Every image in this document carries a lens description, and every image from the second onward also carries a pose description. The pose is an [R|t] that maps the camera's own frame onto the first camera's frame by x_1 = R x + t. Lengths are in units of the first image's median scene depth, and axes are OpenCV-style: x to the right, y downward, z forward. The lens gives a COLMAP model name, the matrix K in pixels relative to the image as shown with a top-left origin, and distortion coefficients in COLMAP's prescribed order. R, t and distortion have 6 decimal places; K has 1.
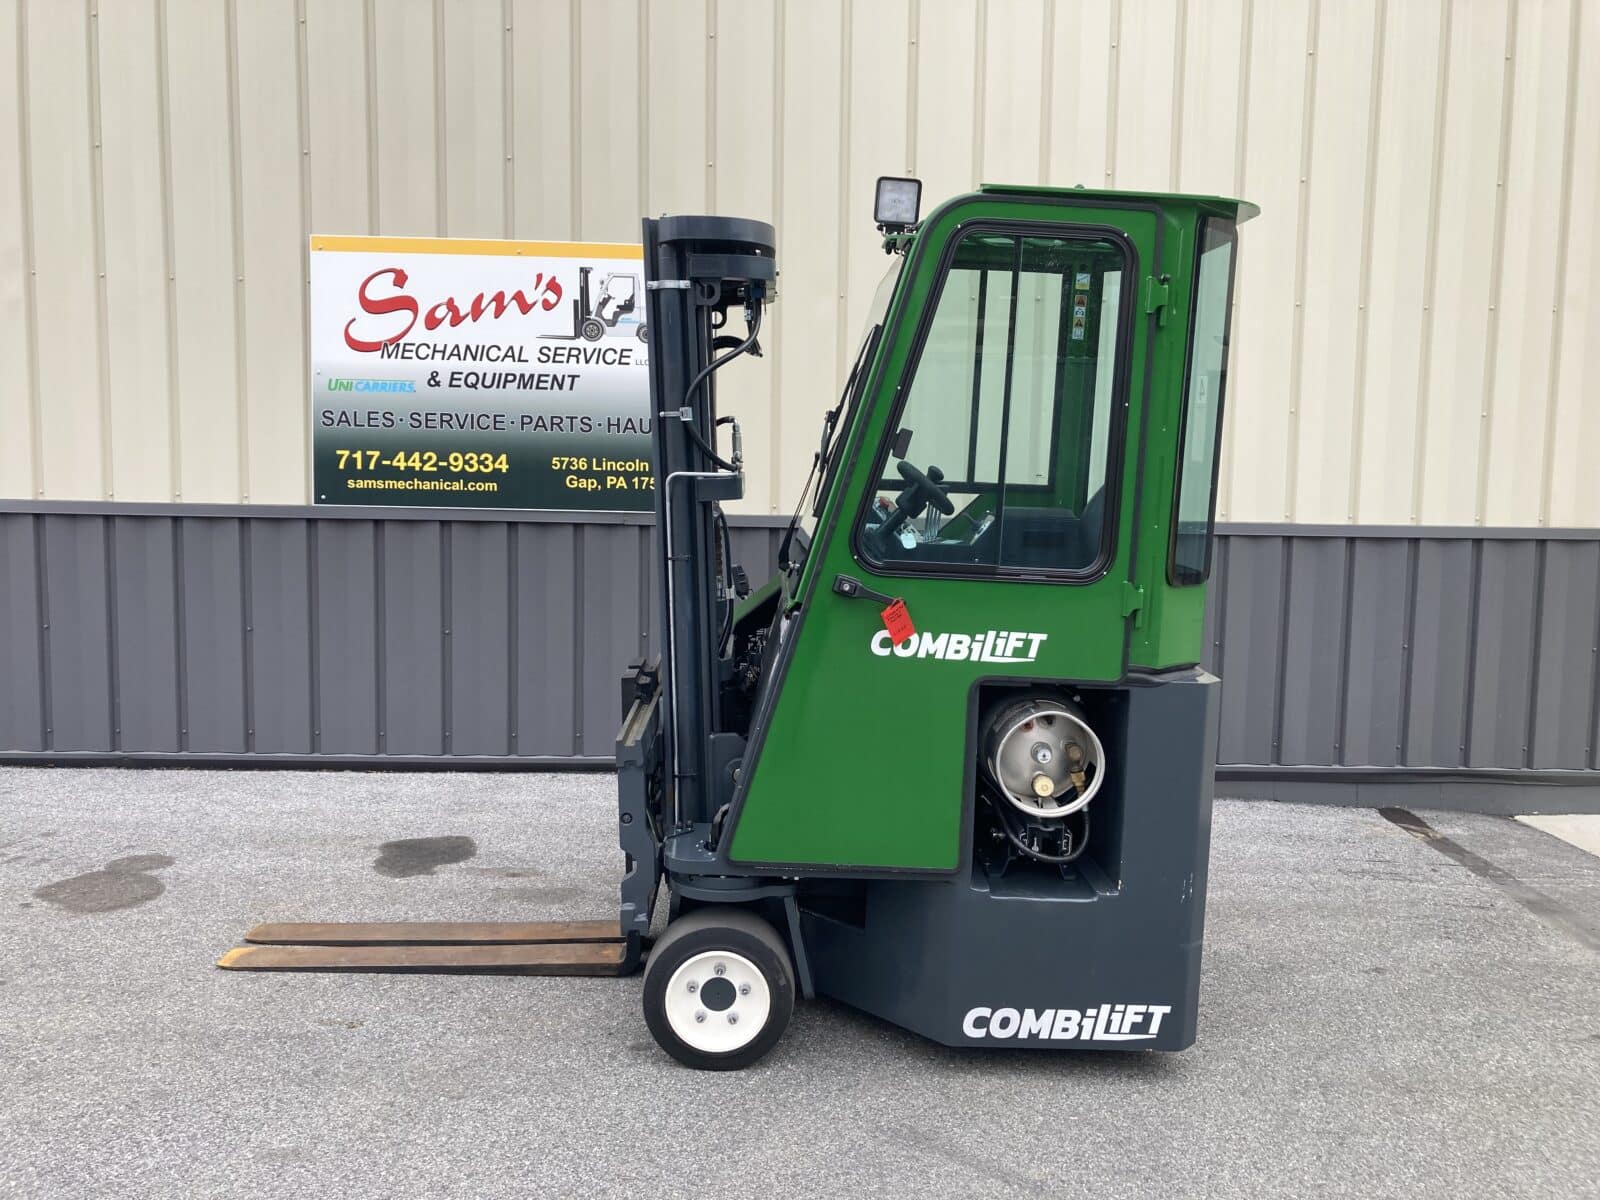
lens RADIAL K [[1273.6, 0, 843.9], [0, 1273.6, 598.2], [0, 0, 1]] dist [0.030283, -0.045346]
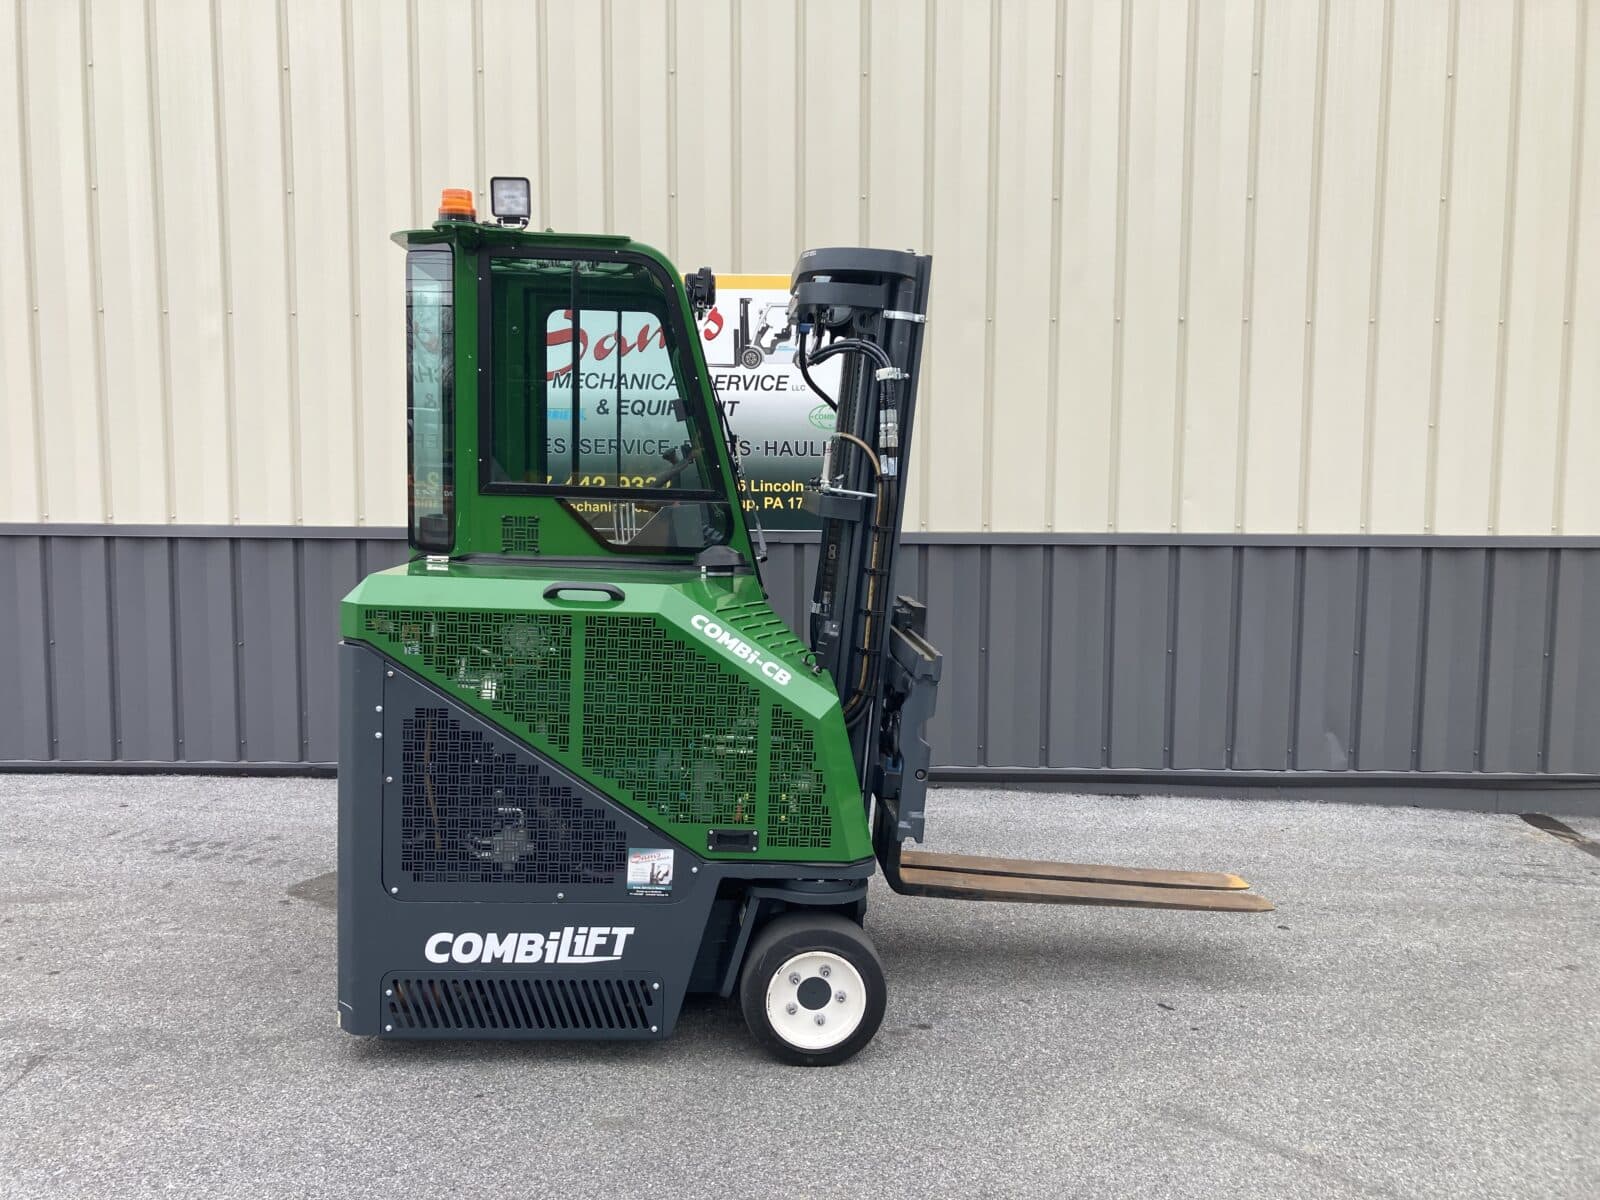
lens RADIAL K [[1273.6, 0, 800.2], [0, 1273.6, 608.6], [0, 0, 1]] dist [0.030283, -0.045346]
pose [[0.999063, -0.007849, -0.042555, -0.114854], [0.007726, 0.999966, -0.003051, -0.000666], [0.042577, 0.002719, 0.999089, -0.043972]]
